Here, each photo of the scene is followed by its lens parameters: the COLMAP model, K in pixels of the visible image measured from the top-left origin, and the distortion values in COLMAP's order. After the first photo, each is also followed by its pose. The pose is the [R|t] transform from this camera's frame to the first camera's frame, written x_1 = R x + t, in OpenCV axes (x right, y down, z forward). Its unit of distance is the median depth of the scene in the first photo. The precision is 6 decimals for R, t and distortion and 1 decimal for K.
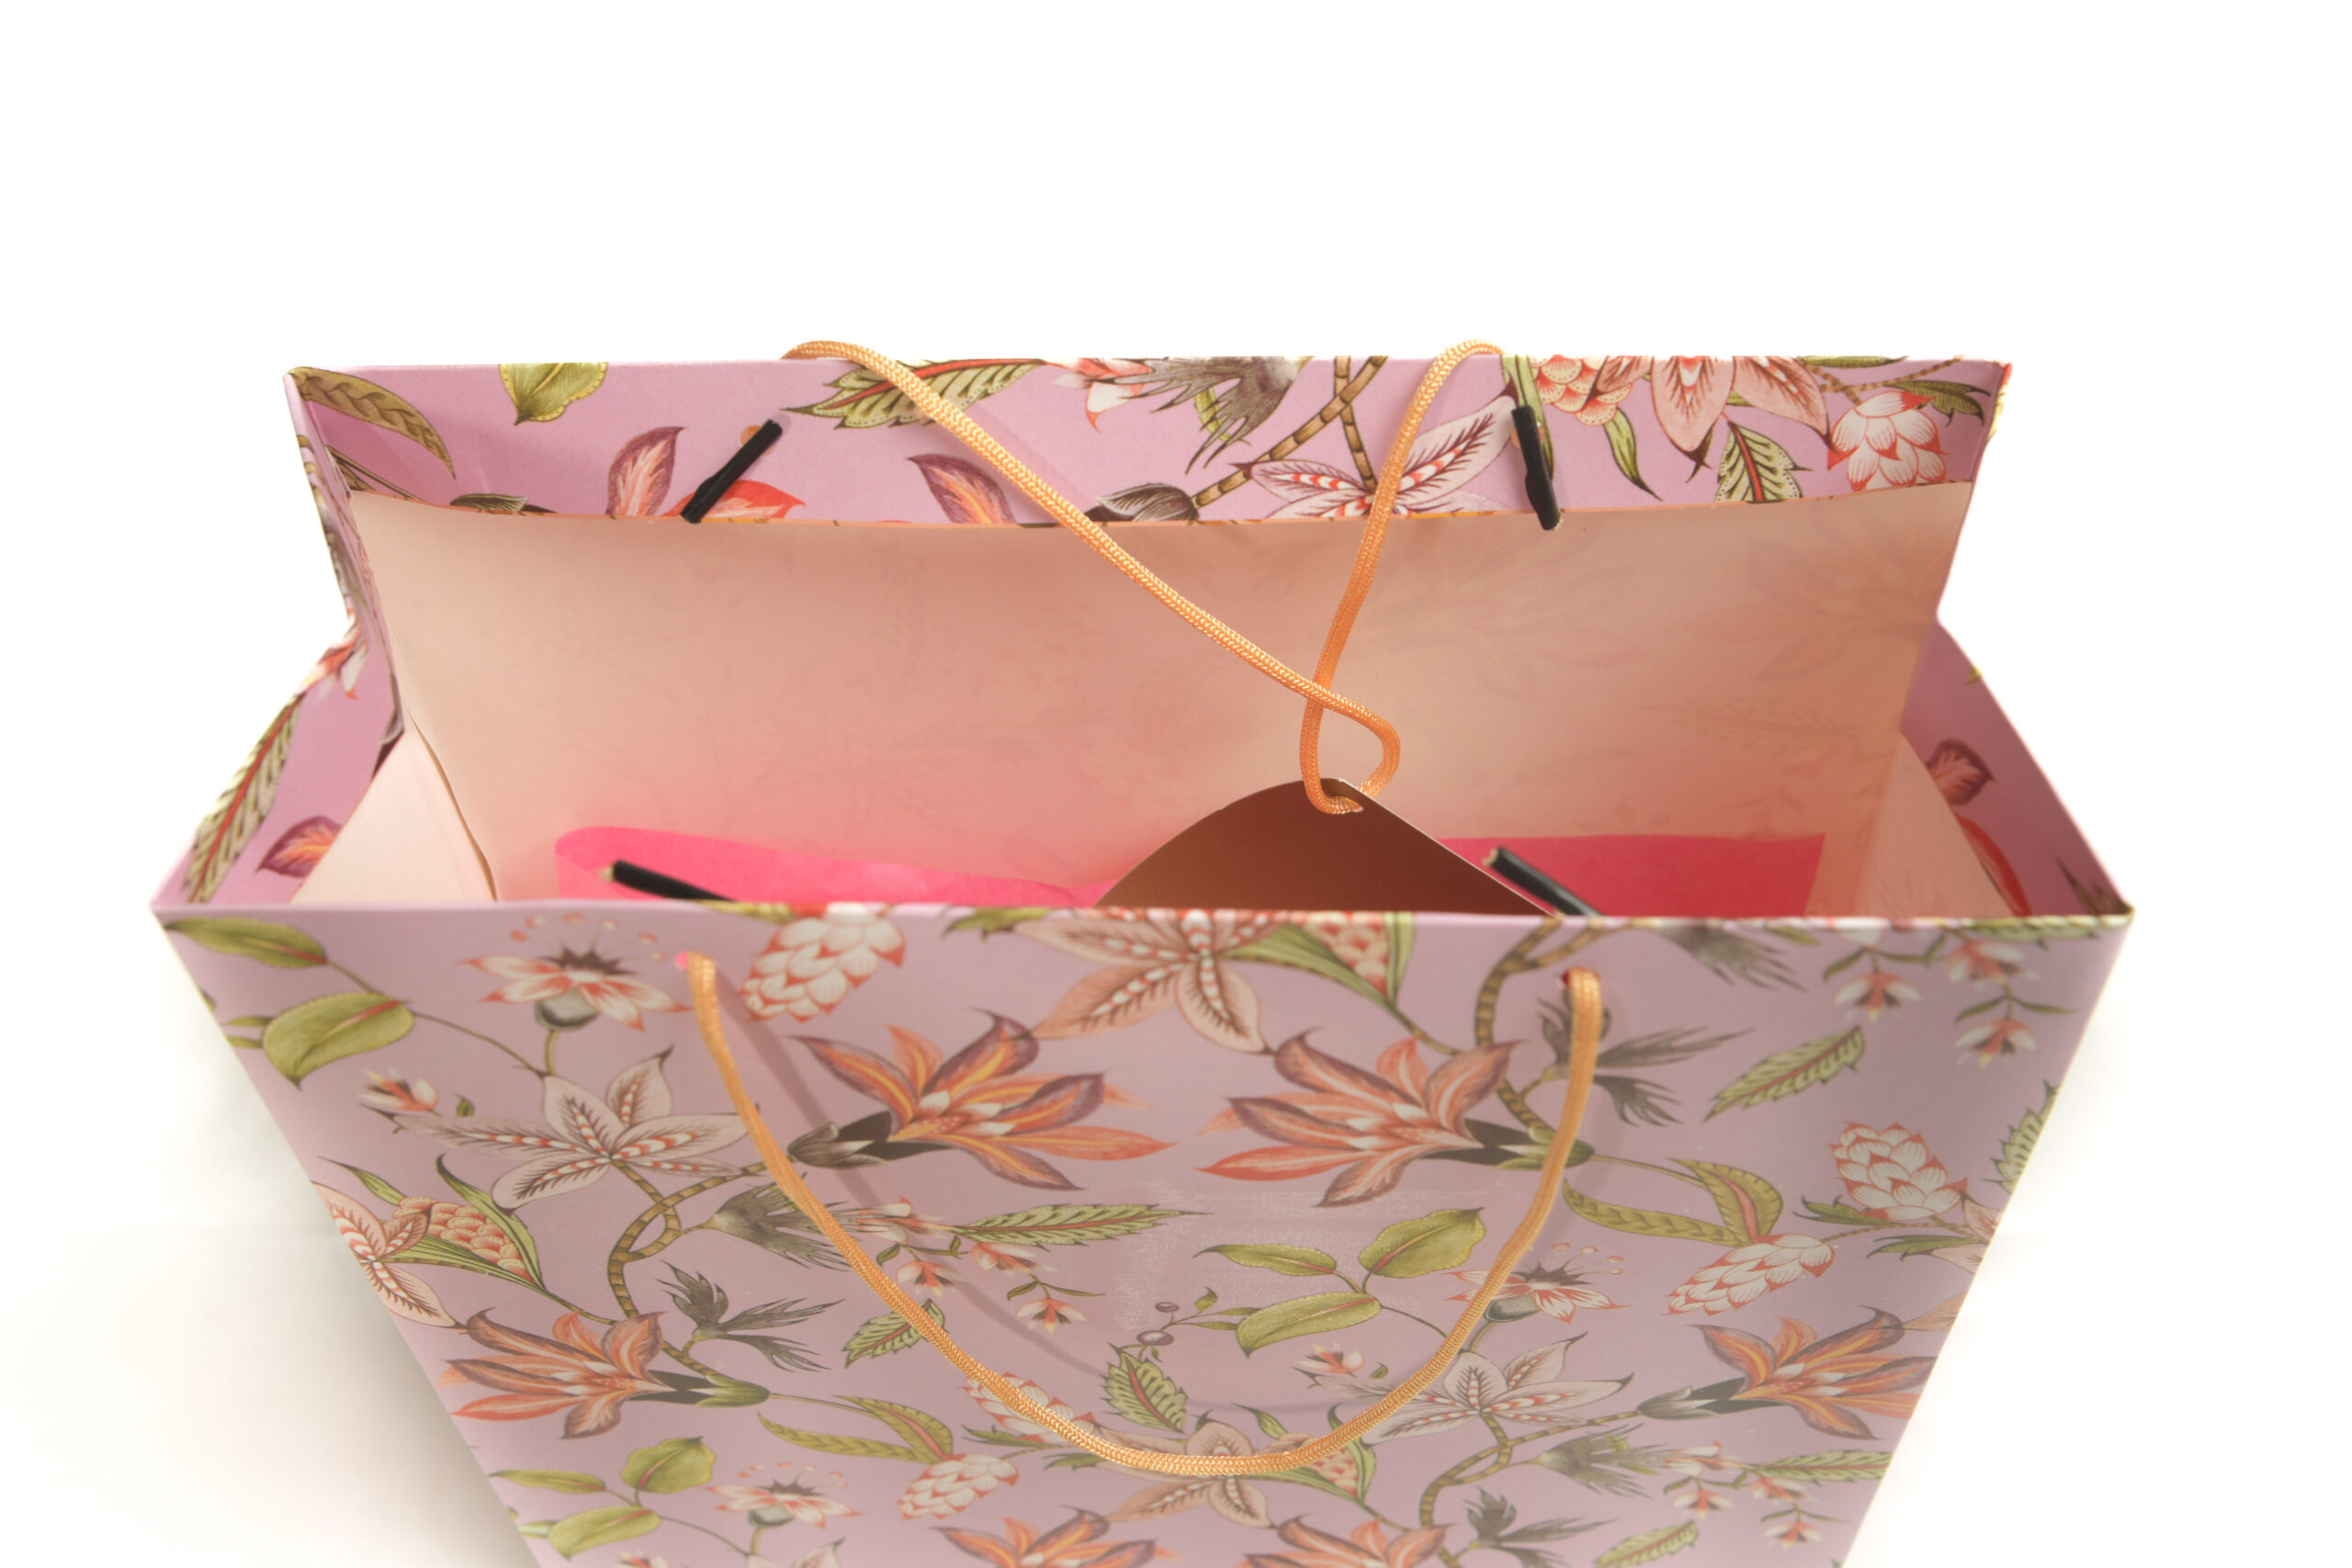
lens RADIAL K [[2851.7, 0, 1178.5], [0, 2851.7, 785.1], [0, 0, 1]] dist [-0.066120, 0.000000]
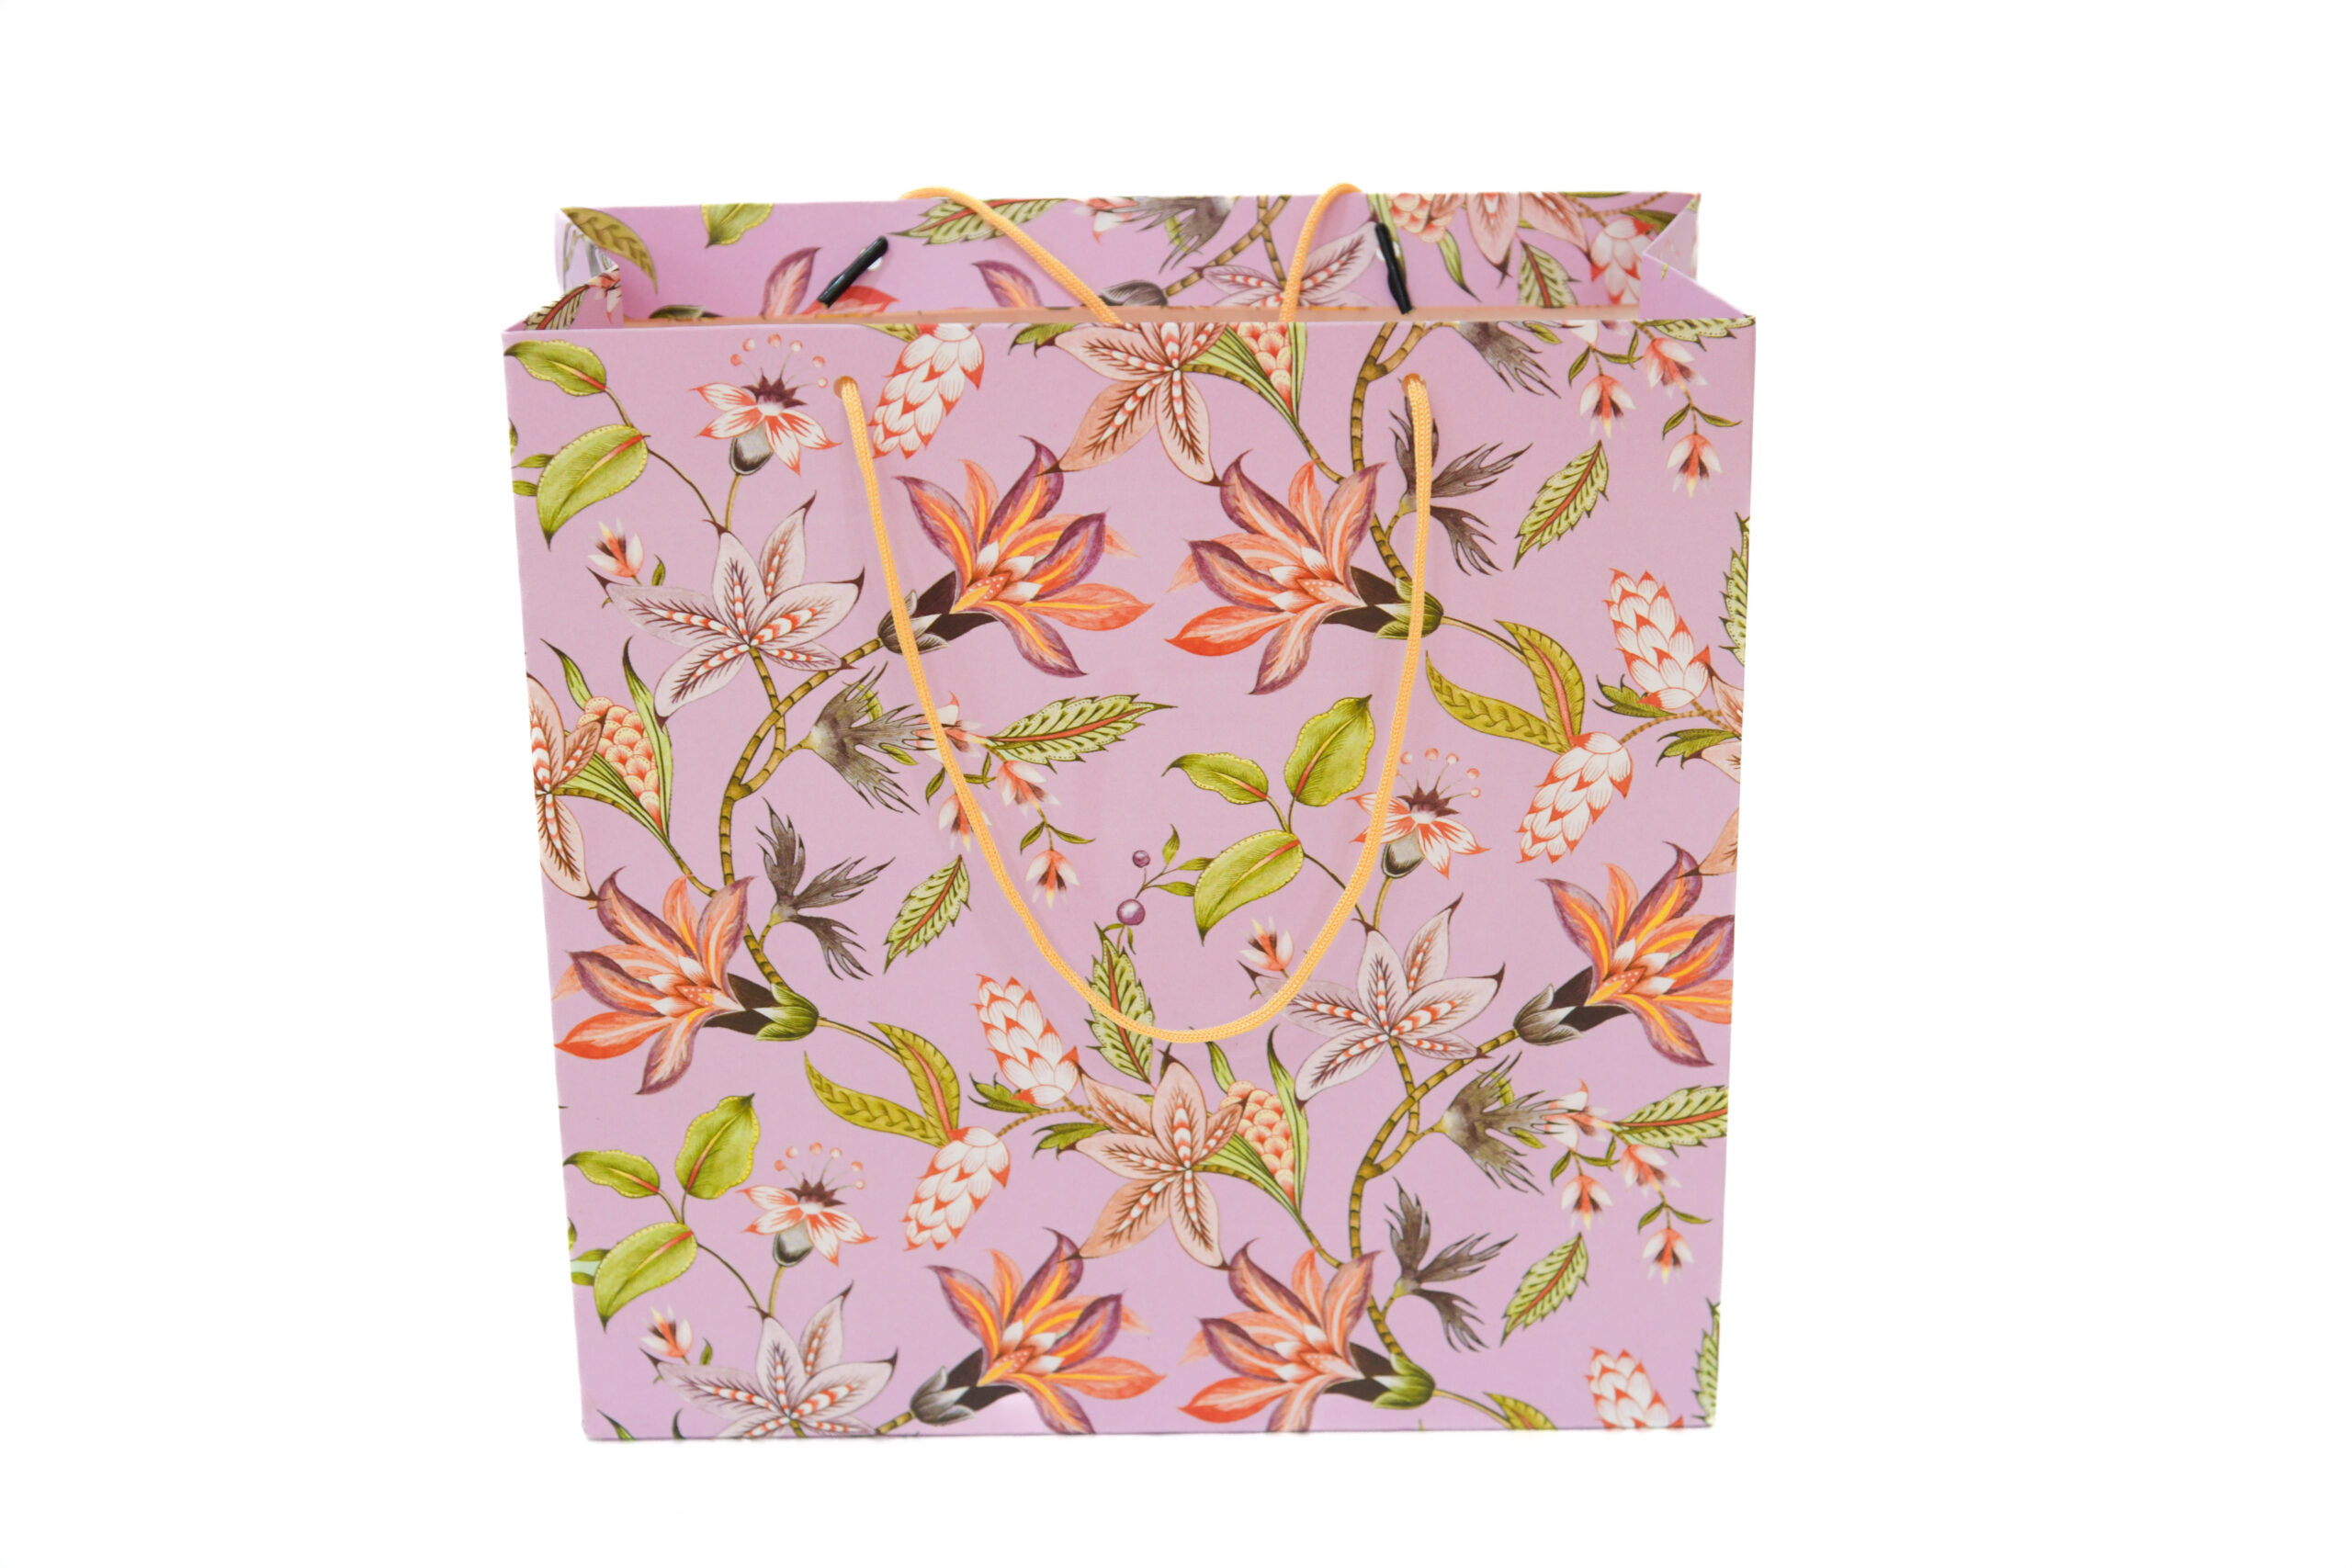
lens RADIAL K [[4783.9, 0, 1175.2], [0, 4783.9, 783.5], [0, 0, 1]] dist [-0.099092, 0.000000]
pose [[0.999755, 0.011481, 0.018902, -0.032981], [0.000570, 0.841024, -0.540998, 1.458758], [-0.022108, 0.540876, 0.840812, -0.950292]]
